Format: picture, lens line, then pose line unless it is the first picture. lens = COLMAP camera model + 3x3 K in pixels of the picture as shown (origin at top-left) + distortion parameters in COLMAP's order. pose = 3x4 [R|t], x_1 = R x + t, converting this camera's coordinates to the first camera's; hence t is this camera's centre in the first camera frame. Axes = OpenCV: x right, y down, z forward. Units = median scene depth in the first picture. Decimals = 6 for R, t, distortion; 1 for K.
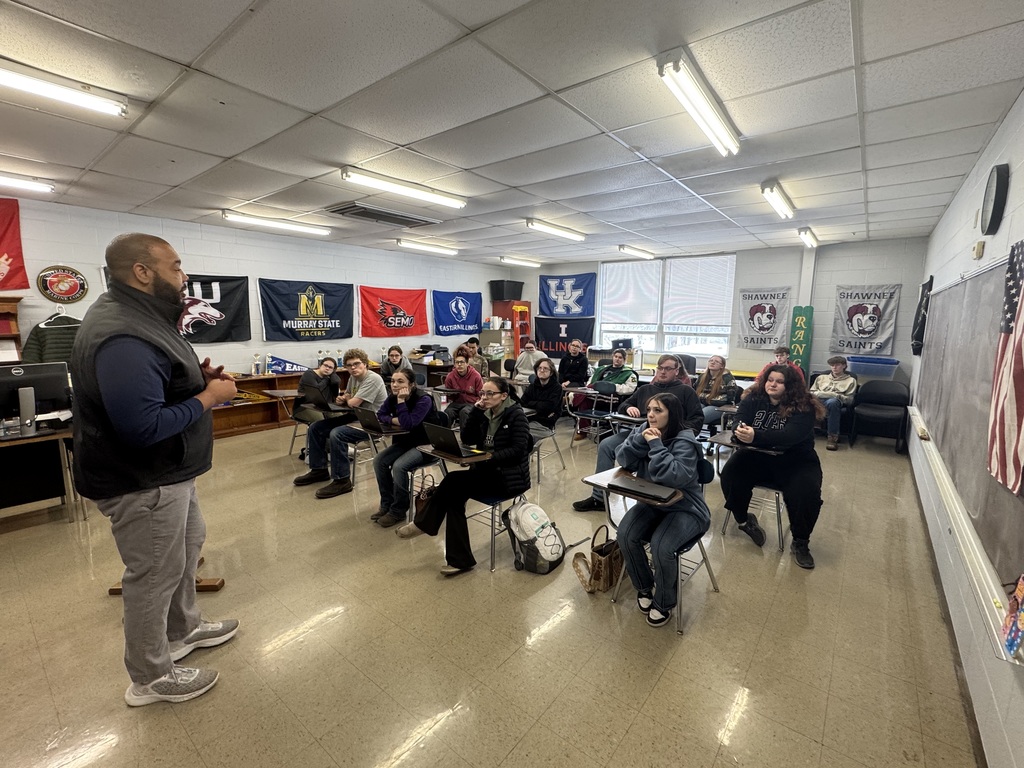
lens RADIAL K [[451.8, 0, 514.2], [0, 451.8, 380.1], [0, 0, 1]] dist [0.001111, -0.001581]
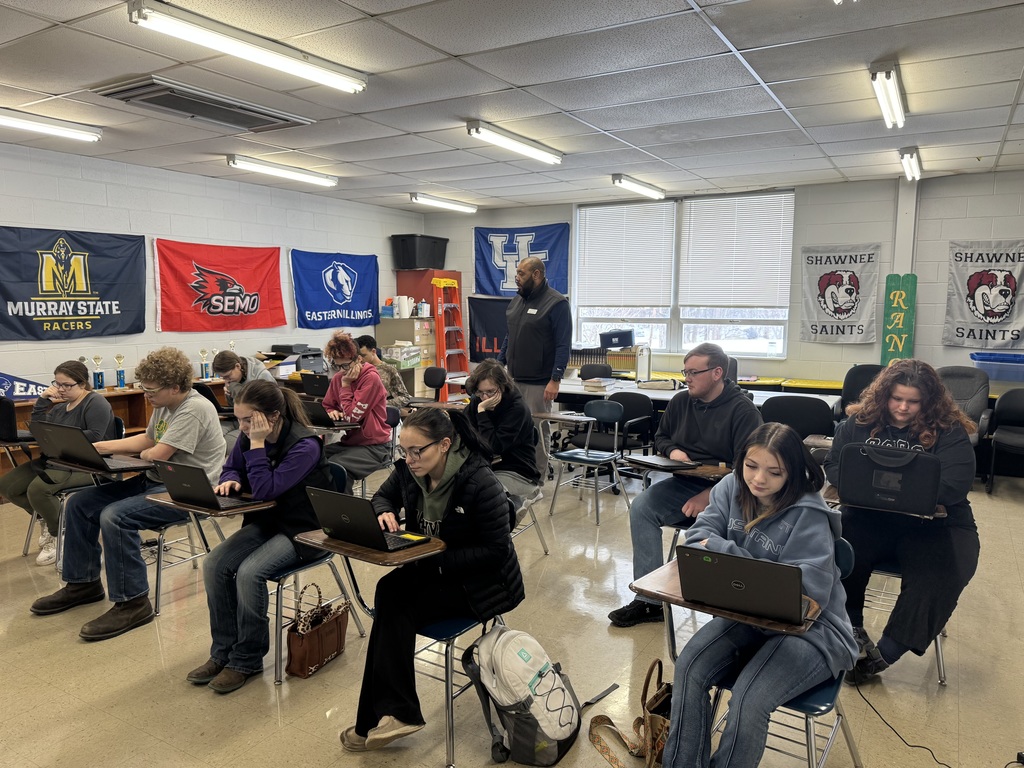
lens RADIAL K [[725.6, 0, 516.5], [0, 725.6, 385.6], [0, 0, 1]] dist [0.052031, -0.057407]
pose [[0.990756, -0.021504, 0.133940, -0.047218], [0.024650, 0.999457, -0.021872, 0.000865], [-0.133397, 0.024971, 0.990748, 0.089159]]
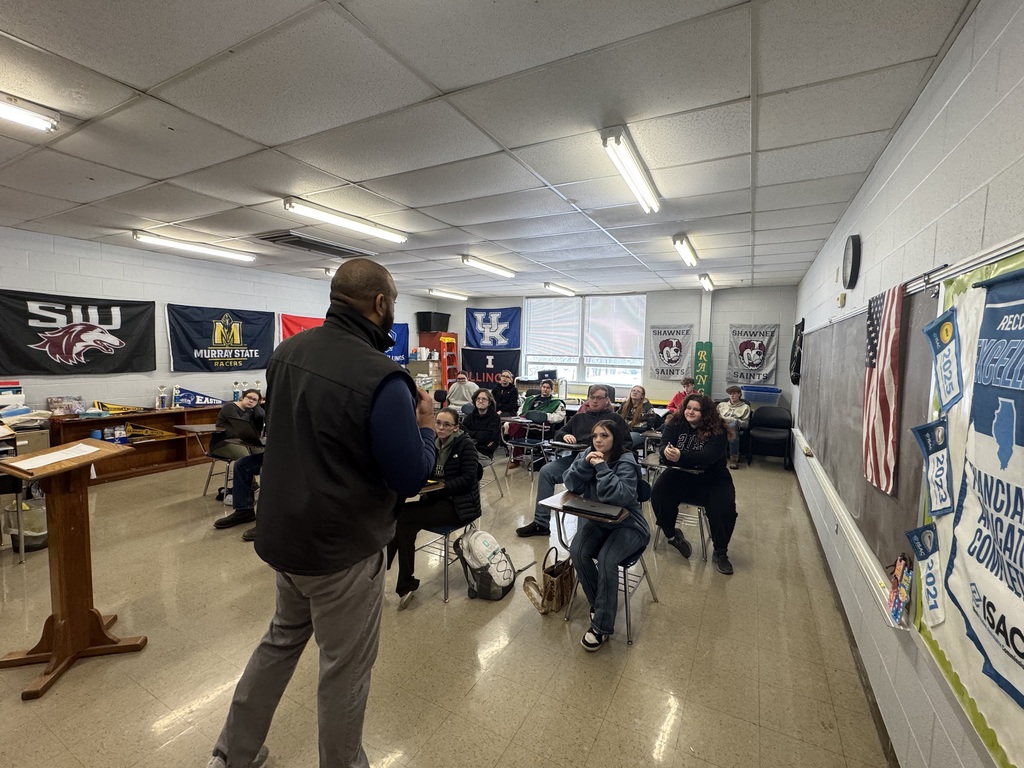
lens RADIAL K [[451.8, 0, 512.6], [0, 451.8, 379.6], [0, 0, 1]] dist [0.001111, -0.001581]
pose [[0.983670, -0.001460, 0.179973, -0.051475], [0.013804, 0.997634, -0.067355, 0.000775], [-0.179449, 0.068739, 0.981363, -0.026164]]
